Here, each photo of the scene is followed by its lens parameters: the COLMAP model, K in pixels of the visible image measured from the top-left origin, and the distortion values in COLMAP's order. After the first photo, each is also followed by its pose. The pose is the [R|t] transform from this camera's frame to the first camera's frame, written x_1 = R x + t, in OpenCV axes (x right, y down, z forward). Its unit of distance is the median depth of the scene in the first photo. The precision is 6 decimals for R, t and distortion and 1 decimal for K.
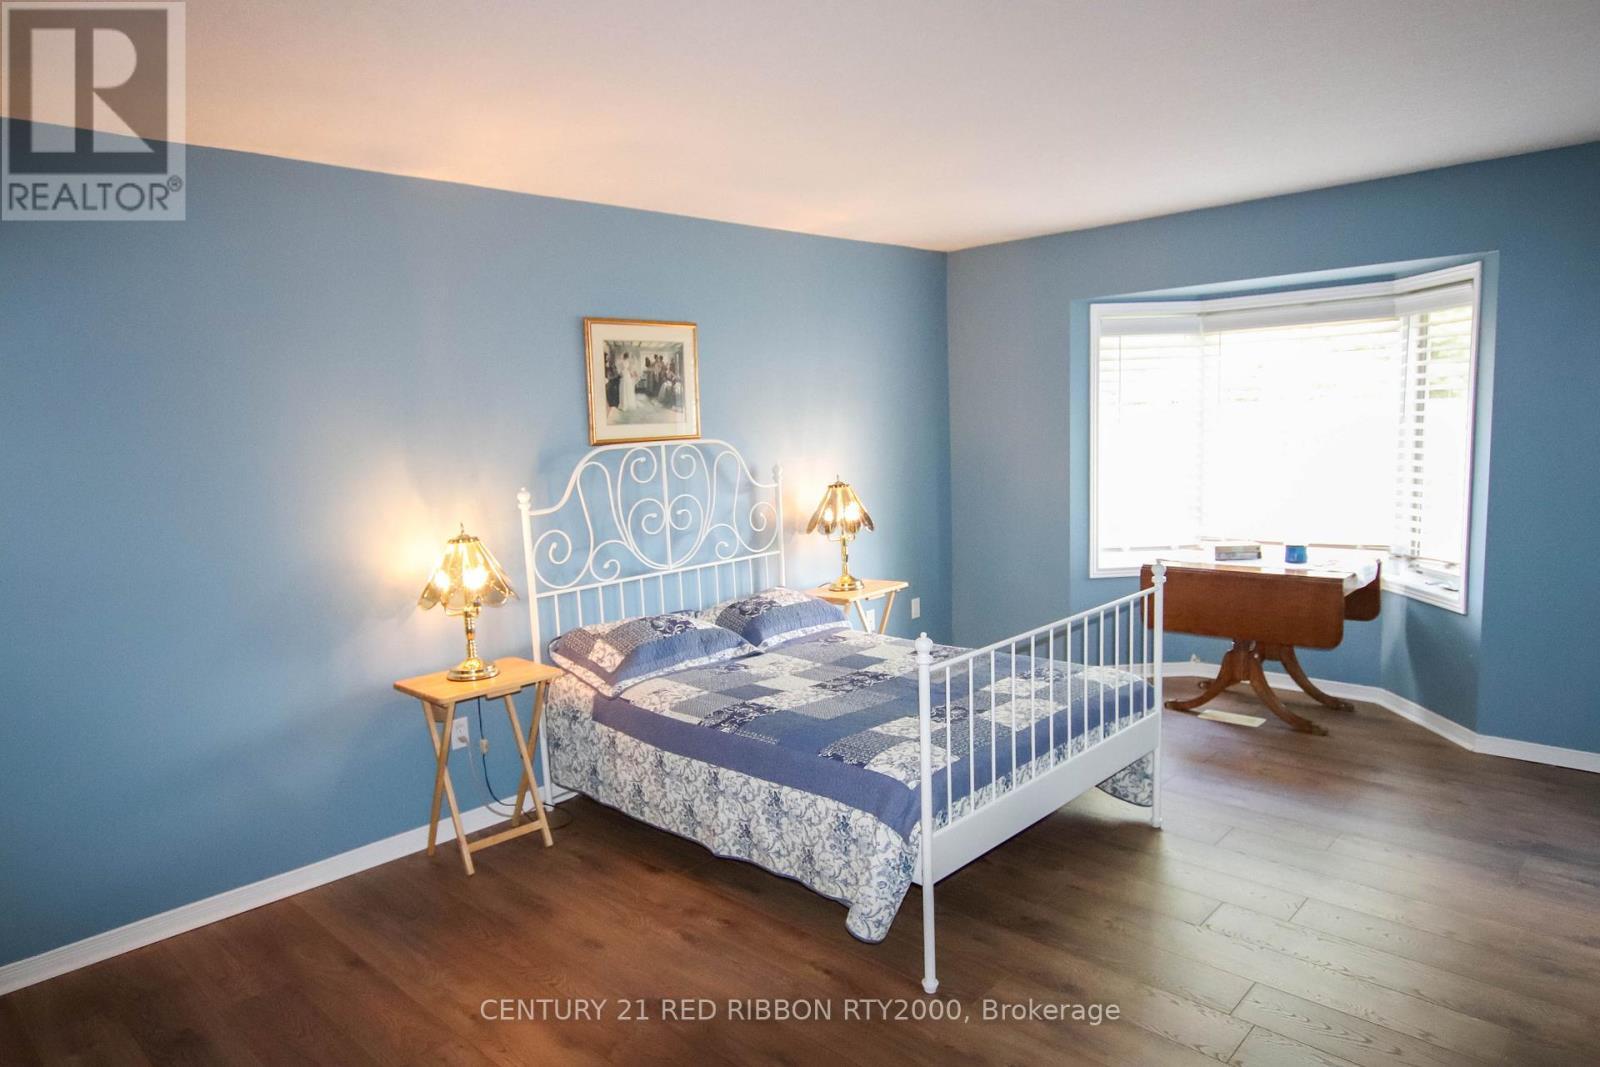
lens RADIAL K [[1070.5, 0, 801.6], [0, 1070.5, 556.6], [0, 0, 1]] dist [-0.001049, 0.001815]
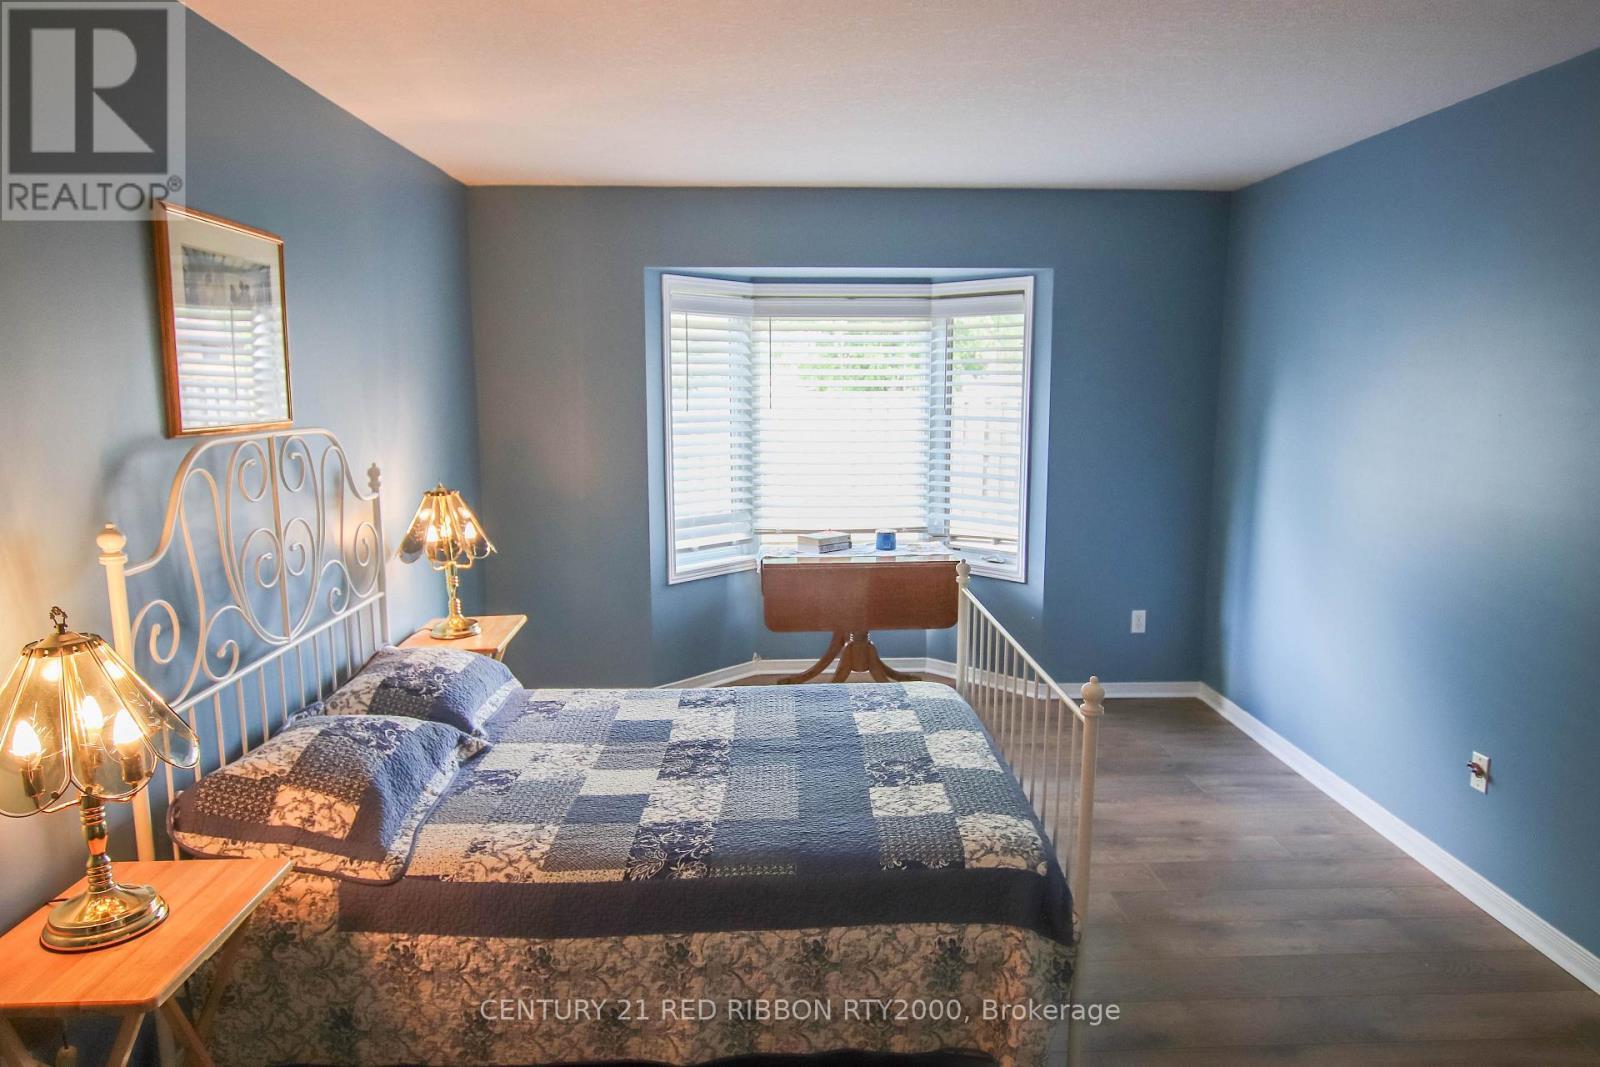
lens RADIAL K [[1070.5, 0, 801.6], [0, 1070.5, 556.6], [0, 0, 1]] dist [-0.001049, 0.001815]
pose [[0.668060, -0.084055, 0.739344, -0.414547], [0.073519, 0.996194, 0.046826, -0.048525], [-0.740466, 0.023073, 0.671697, 0.424948]]
